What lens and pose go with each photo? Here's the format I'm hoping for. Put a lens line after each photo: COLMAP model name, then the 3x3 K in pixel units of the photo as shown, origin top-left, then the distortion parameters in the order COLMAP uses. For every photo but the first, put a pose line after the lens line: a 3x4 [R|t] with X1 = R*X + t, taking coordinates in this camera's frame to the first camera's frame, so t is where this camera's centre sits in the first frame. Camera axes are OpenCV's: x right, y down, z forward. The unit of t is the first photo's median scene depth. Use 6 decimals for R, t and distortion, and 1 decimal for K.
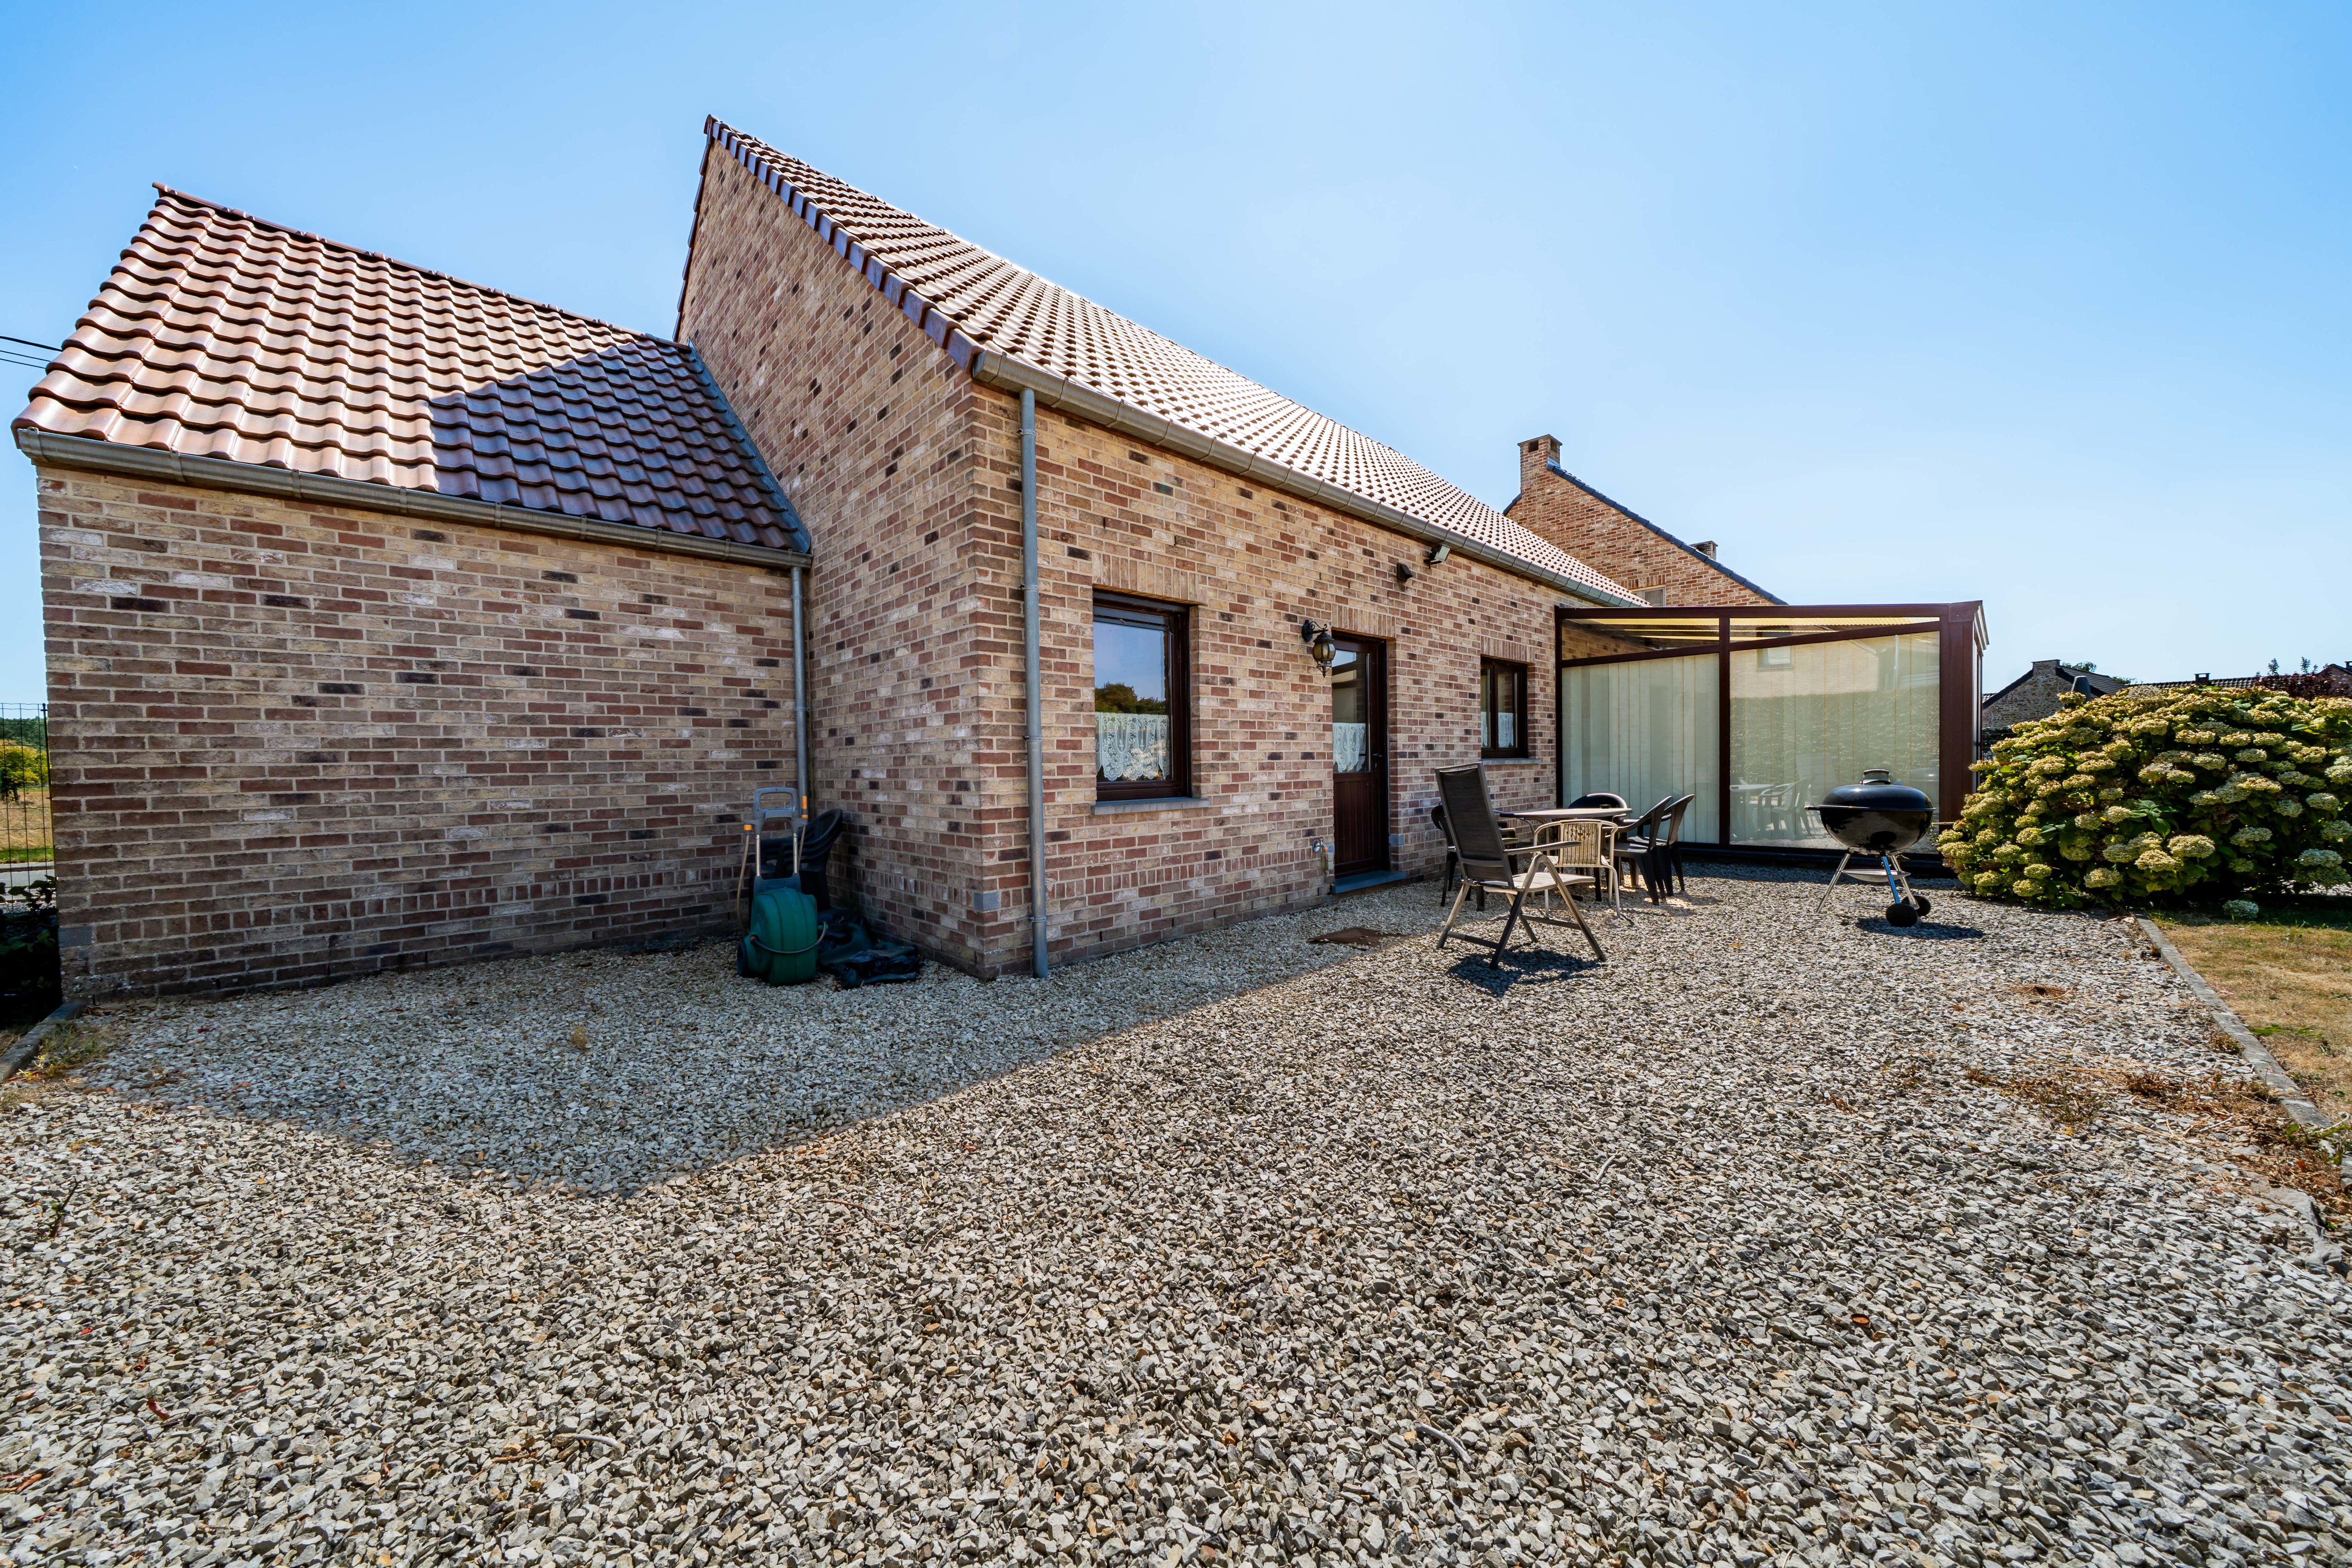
lens RADIAL K [[795.1, 0, 1170.3], [0, 795.1, 787.0], [0, 0, 1]] dist [-0.007180, 0.000056]
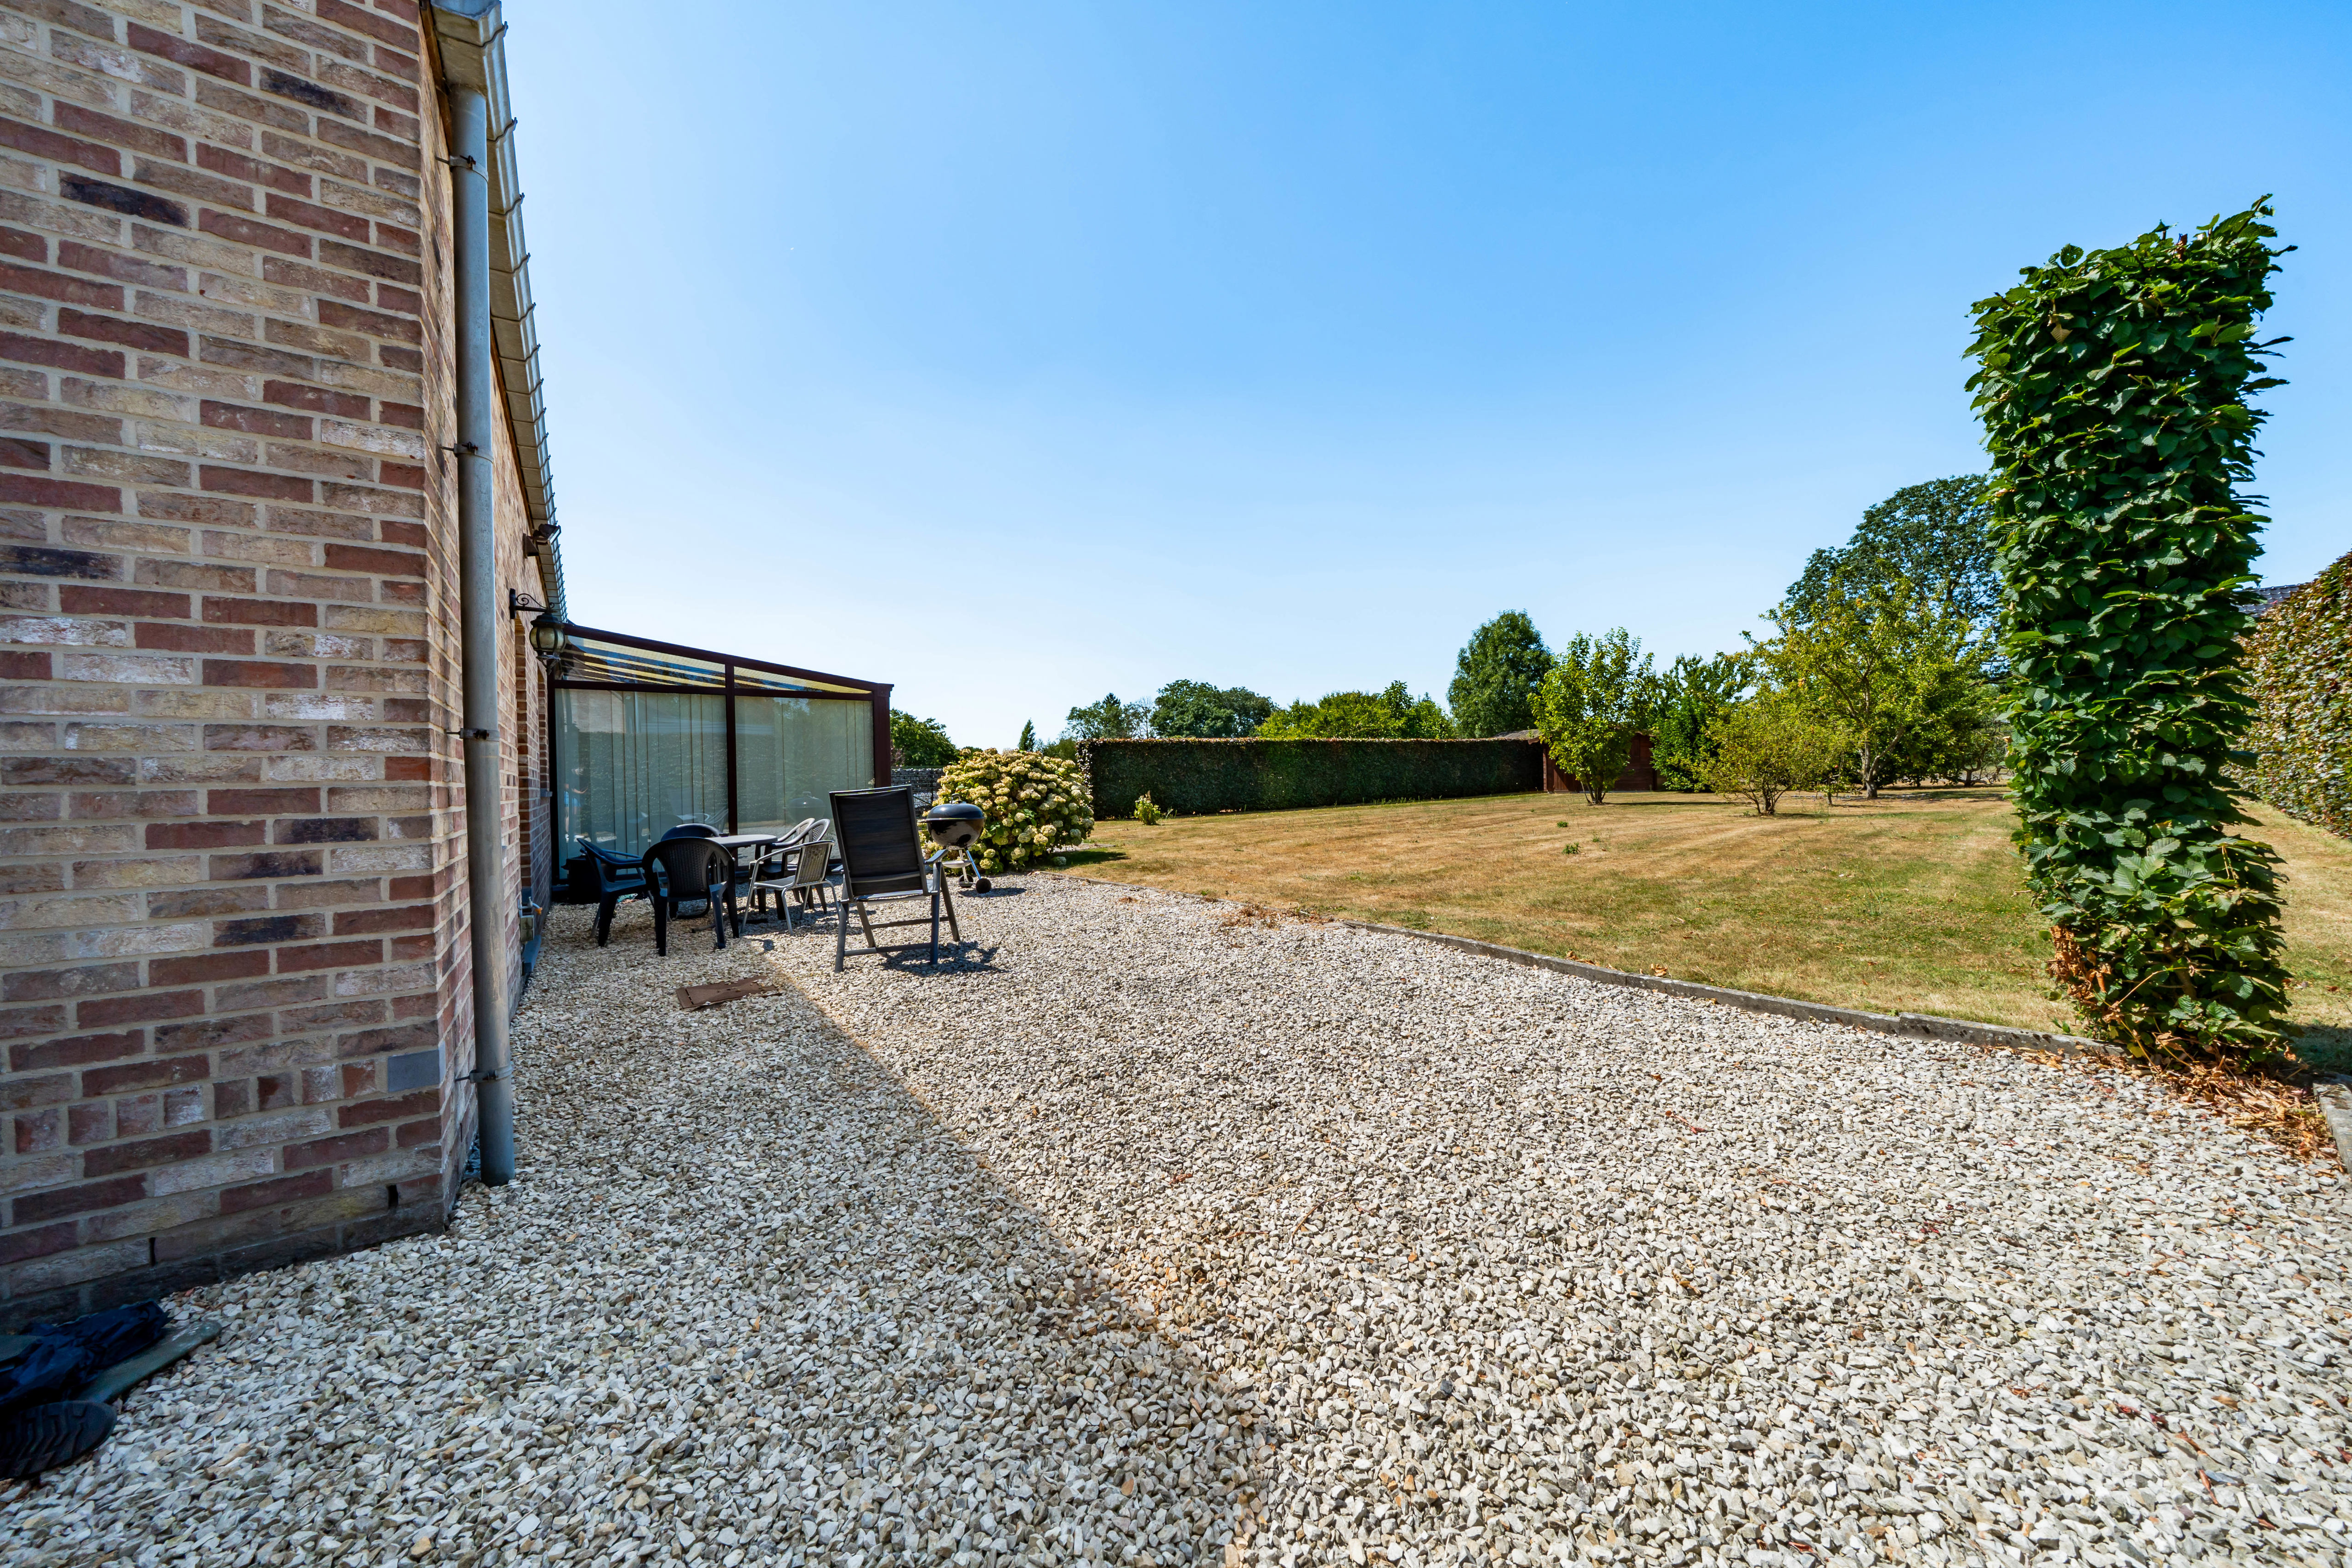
lens RADIAL K [[795.1, 0, 1172.3], [0, 795.1, 776.1], [0, 0, 1]] dist [-0.007180, 0.000056]
pose [[0.111064, 0.019085, 0.993630, -0.597658], [0.041812, 0.998841, -0.023859, -0.002061], [-0.992933, 0.044195, 0.110137, 0.436391]]
